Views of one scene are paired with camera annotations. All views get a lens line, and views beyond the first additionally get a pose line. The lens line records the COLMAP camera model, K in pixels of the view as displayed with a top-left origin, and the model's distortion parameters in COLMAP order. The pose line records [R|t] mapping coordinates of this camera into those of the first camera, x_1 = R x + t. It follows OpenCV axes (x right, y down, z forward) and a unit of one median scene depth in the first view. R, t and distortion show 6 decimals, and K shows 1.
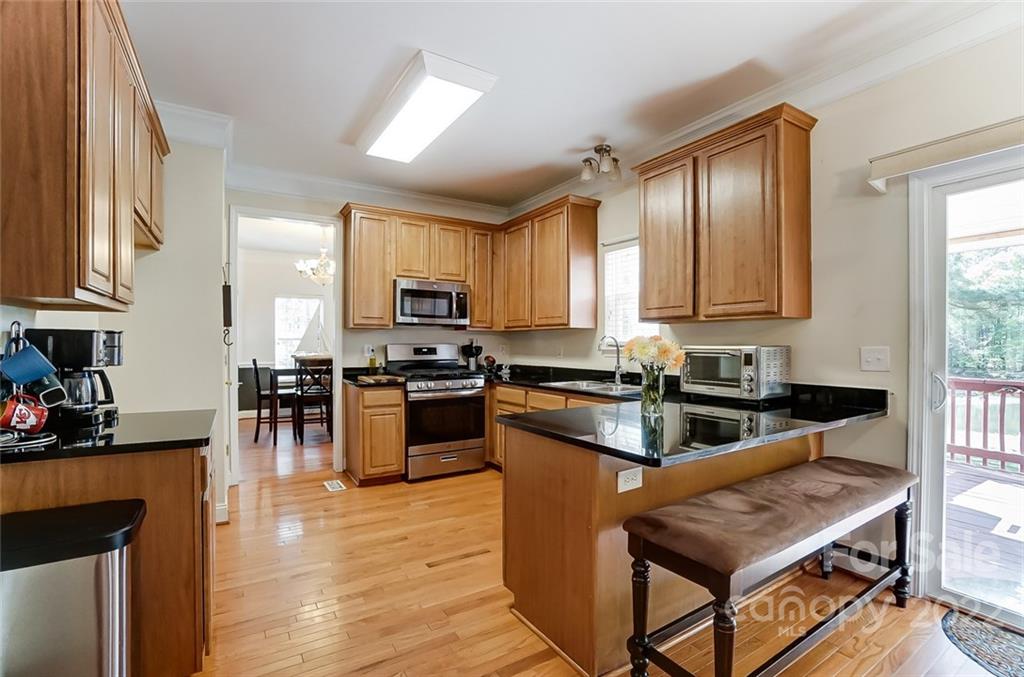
lens RADIAL K [[457.3, 0, 487.6], [0, 457.3, 340.5], [0, 0, 1]] dist [-0.039799, 0.008600]
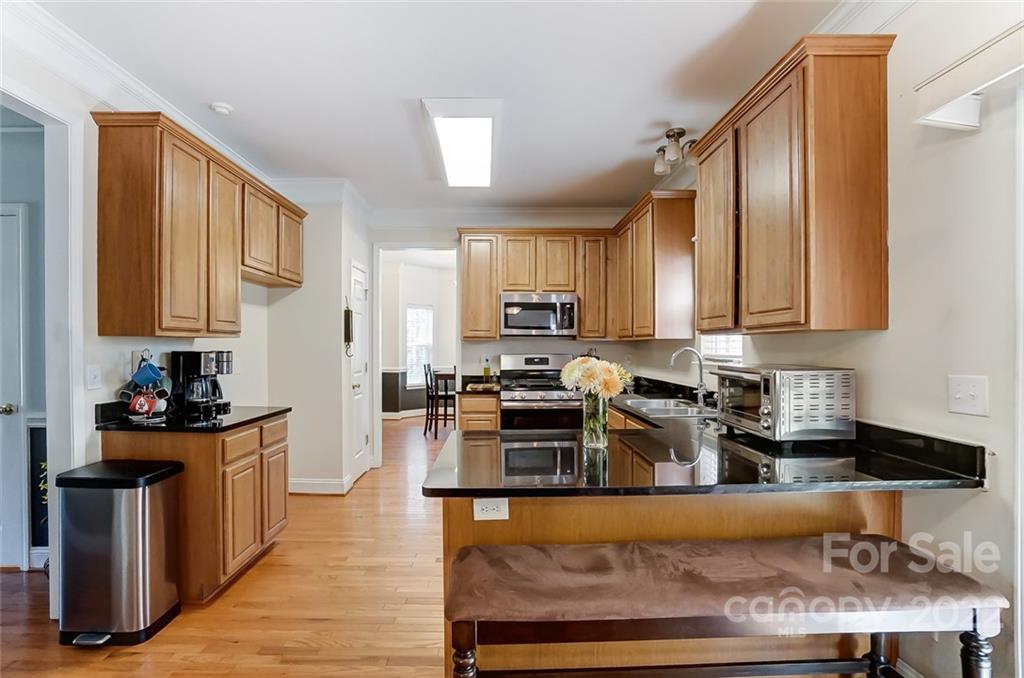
lens RADIAL K [[457.3, 0, 483.2], [0, 457.3, 342.8], [0, 0, 1]] dist [-0.039799, 0.008600]
pose [[0.861988, -0.005669, -0.506897, 0.324593], [0.005247, 0.999984, -0.002262, -0.019105], [0.506902, -0.000710, 0.862004, 0.061697]]
